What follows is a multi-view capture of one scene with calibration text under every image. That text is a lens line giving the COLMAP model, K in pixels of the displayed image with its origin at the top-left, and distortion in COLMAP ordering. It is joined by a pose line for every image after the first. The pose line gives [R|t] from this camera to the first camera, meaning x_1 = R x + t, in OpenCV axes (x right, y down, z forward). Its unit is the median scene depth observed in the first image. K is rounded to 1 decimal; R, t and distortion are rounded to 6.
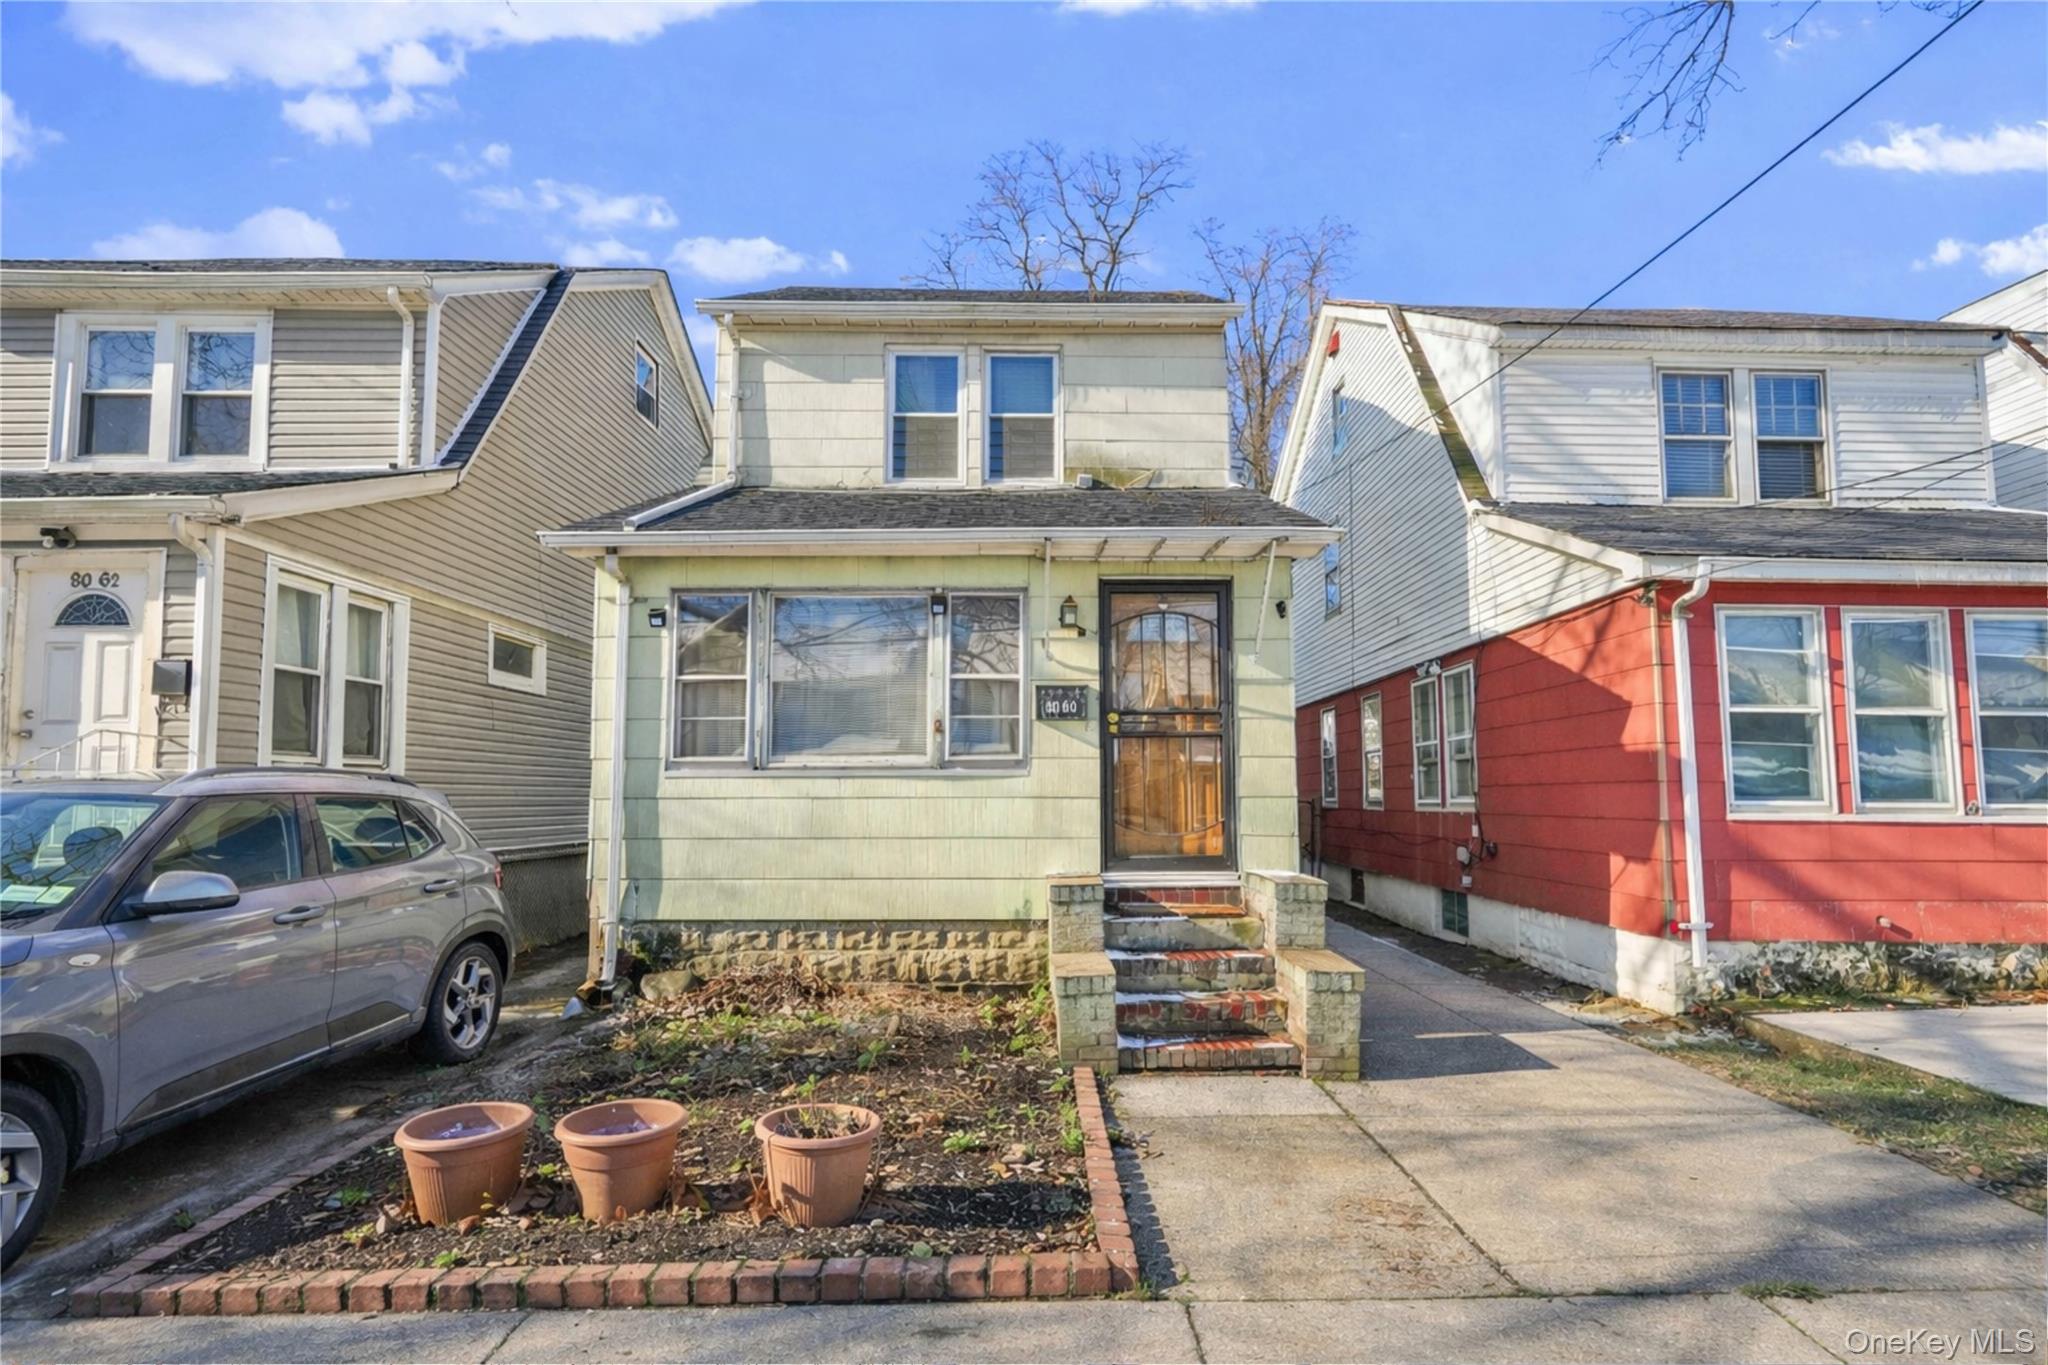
lens RADIAL K [[979.2, 0, 1075.4], [0, 979.2, 683.3], [0, 0, 1]] dist [0.005128, 0.000634]
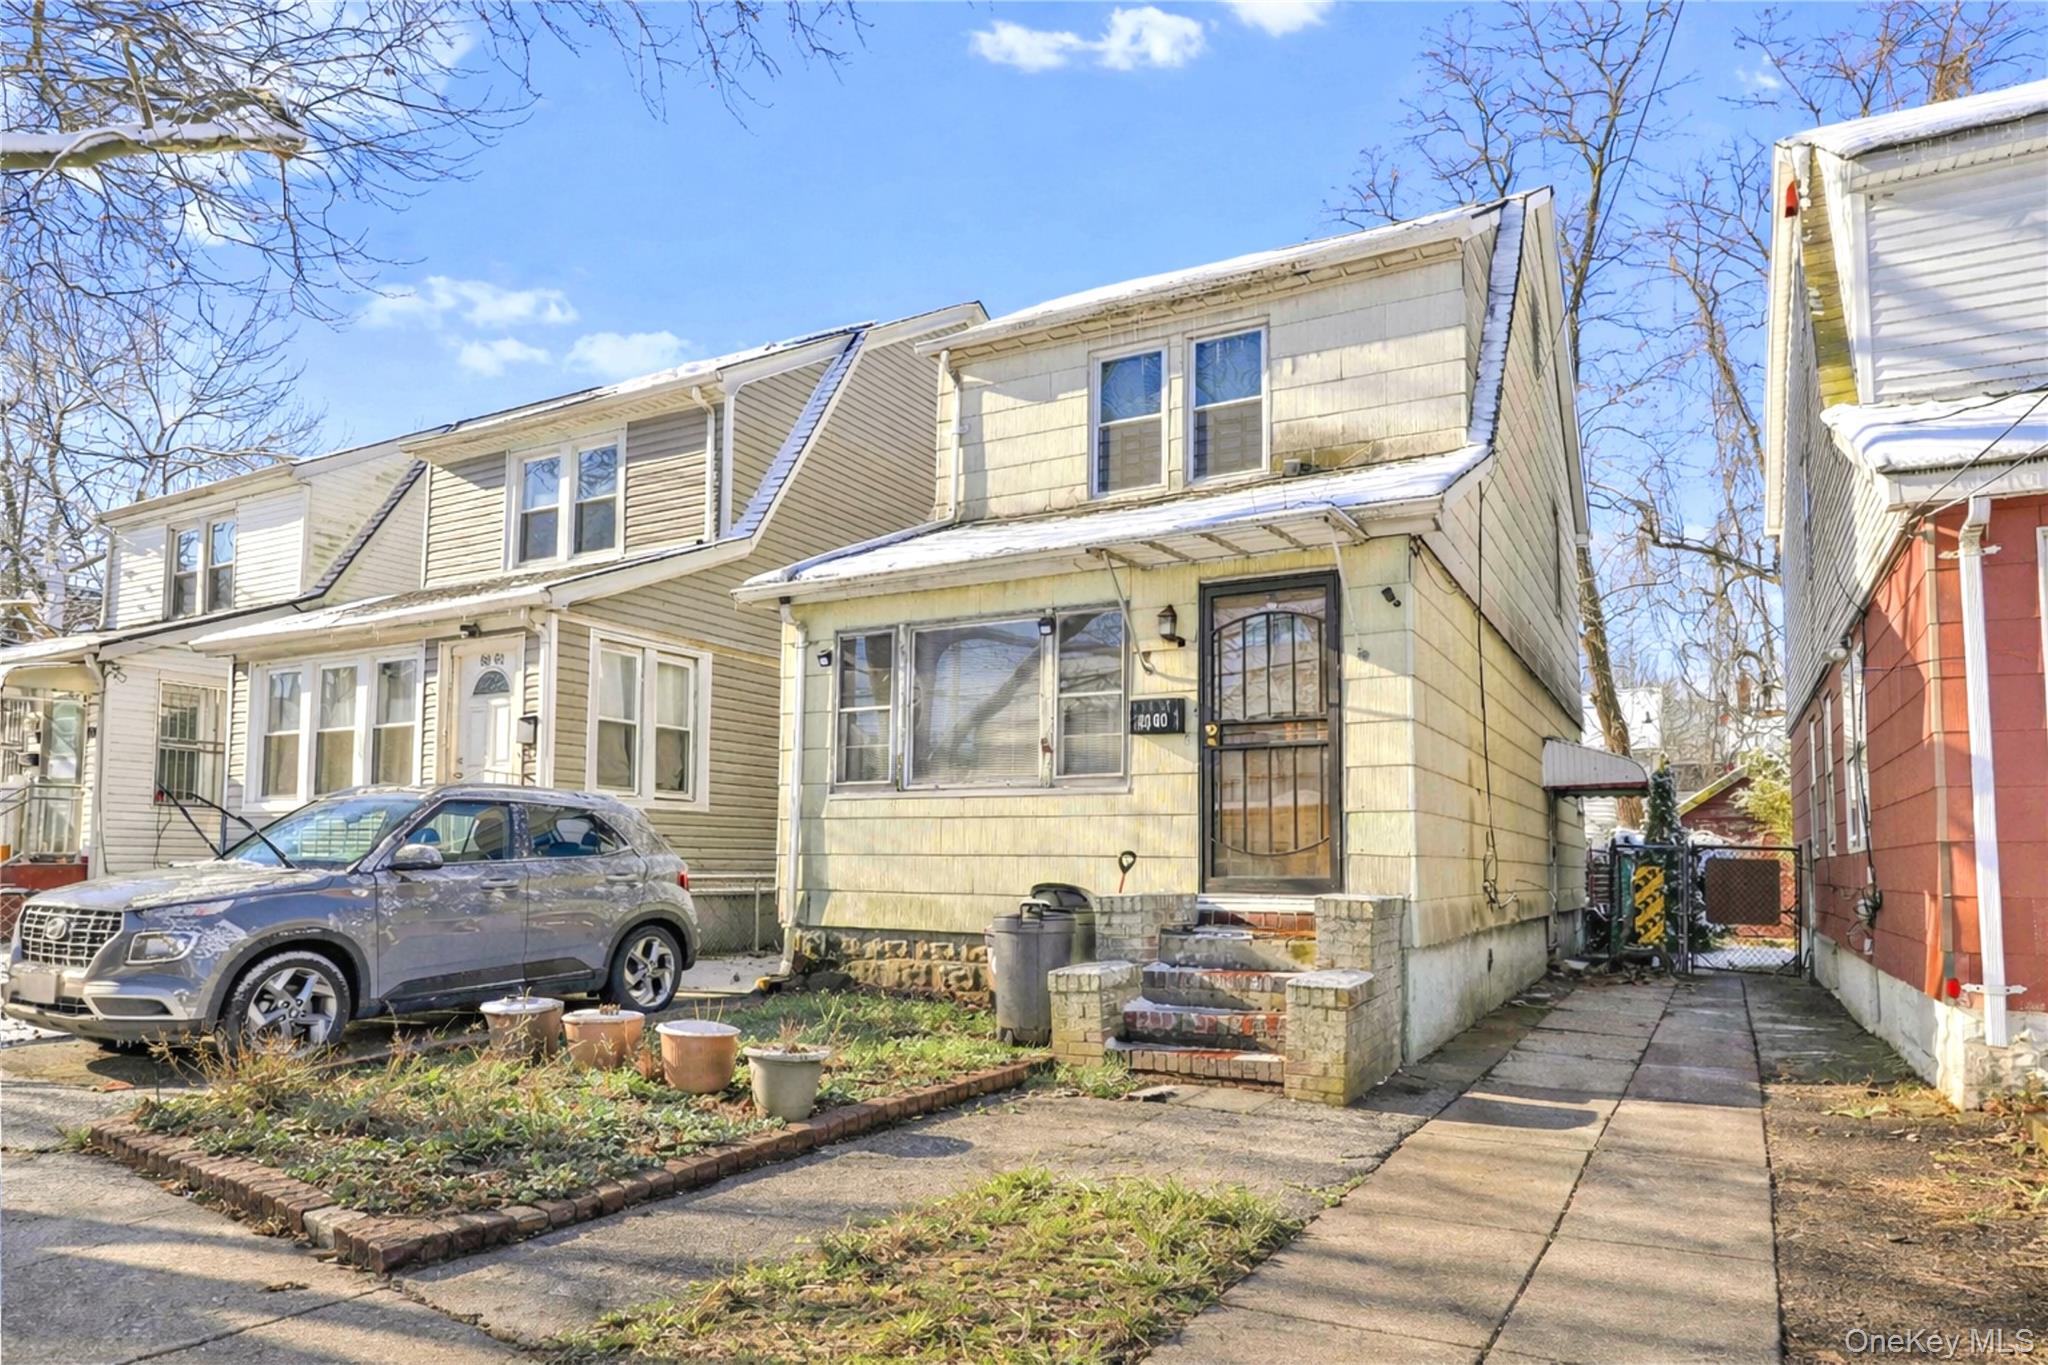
lens RADIAL K [[1261.7, 0, 1024.0], [0, 1261.7, 682.5], [0, 0, 1]] dist [-0.001281, 0.029301]
pose [[0.871263, -0.061076, -0.487002, 0.467577], [0.047759, 0.998069, -0.039727, 0.028545], [0.488488, 0.011354, 0.872497, -0.146141]]
